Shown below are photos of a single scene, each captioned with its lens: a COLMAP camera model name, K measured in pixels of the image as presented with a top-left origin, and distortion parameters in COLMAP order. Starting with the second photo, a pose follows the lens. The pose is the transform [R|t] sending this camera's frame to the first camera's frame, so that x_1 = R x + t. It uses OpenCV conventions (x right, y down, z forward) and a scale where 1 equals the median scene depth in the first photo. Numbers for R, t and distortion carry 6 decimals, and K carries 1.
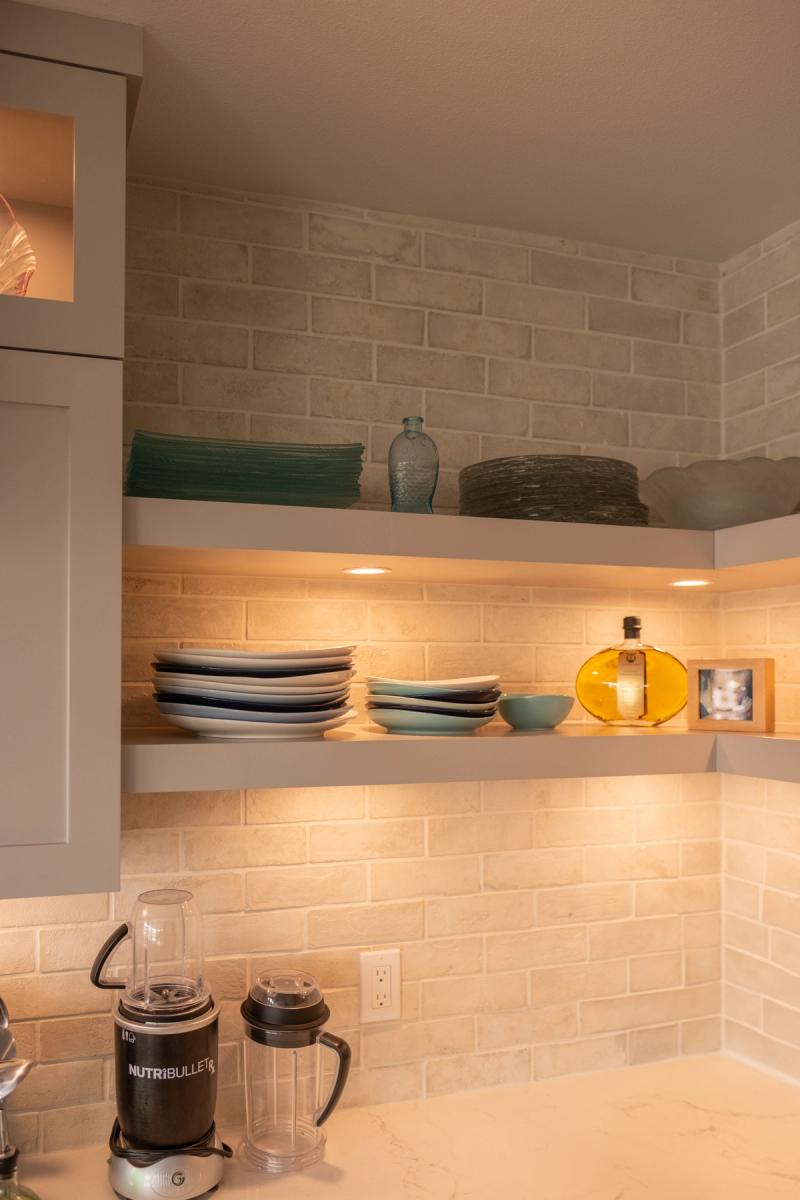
lens RADIAL K [[854.5, 0, 277.8], [0, 854.5, 627.3], [0, 0, 1]] dist [-0.005862, 0.000895]
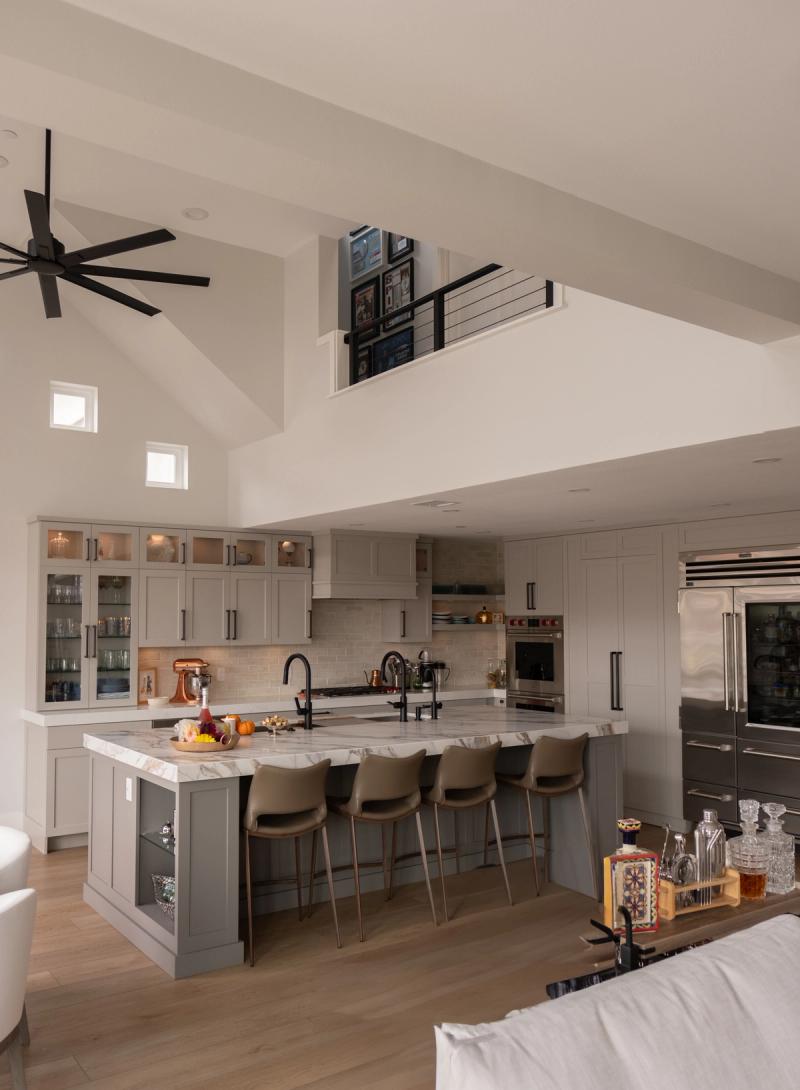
lens RADIAL K [[899.2, 0, 386.9], [0, 899.2, 572.0], [0, 0, 1]] dist [-0.008589, -0.002419]
pose [[0.944538, 0.005052, 0.328362, -2.712559], [-0.001782, 0.999946, -0.010260, -0.219612], [-0.328396, 0.009106, 0.944496, -5.580992]]
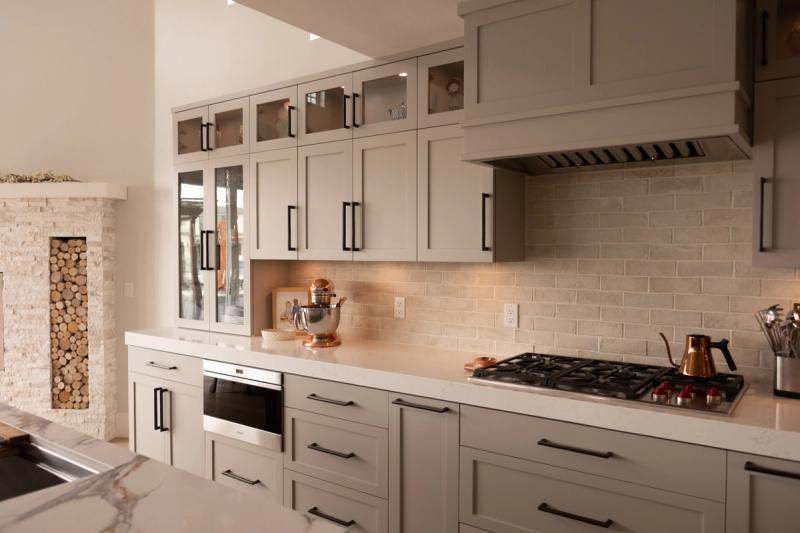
lens RADIAL K [[604.0, 0, 382.8], [0, 604.0, 269.9], [0, 0, 1]] dist [-0.006582, -0.003312]
pose [[0.608560, 0.016801, -0.793330, 0.231179], [0.039969, 0.997858, 0.051792, 0.119376], [0.792500, -0.063227, 0.606585, -1.046812]]
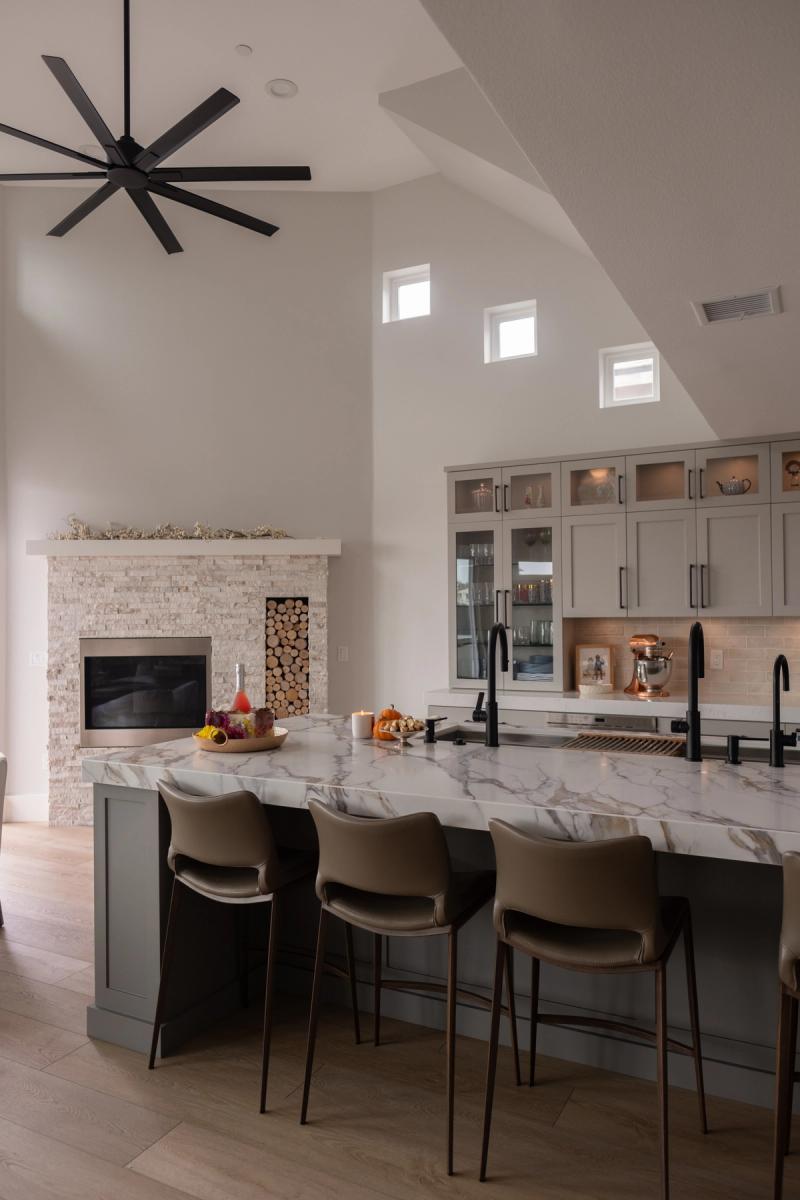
lens RADIAL K [[851.9, 0, 382.0], [0, 851.9, 606.9], [0, 0, 1]] dist [-0.005543, 0.001503]
pose [[0.721116, -0.020163, -0.692520, -0.134337], [0.047139, 0.998688, 0.020009, 0.017061], [0.691208, -0.047074, 0.721121, -3.382288]]
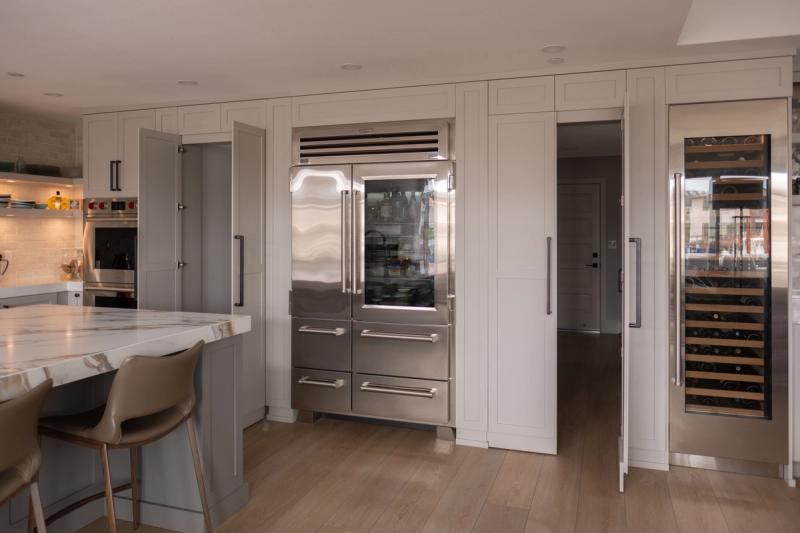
lens RADIAL K [[567.9, 0, 415.1], [0, 567.9, 230.9], [0, 0, 1]] dist [-0.005543, 0.001503]
pose [[0.558408, -0.011139, 0.829492, -1.554801], [-0.030885, 0.998937, 0.034206, 0.054011], [-0.828991, -0.044720, 0.557471, -3.444777]]
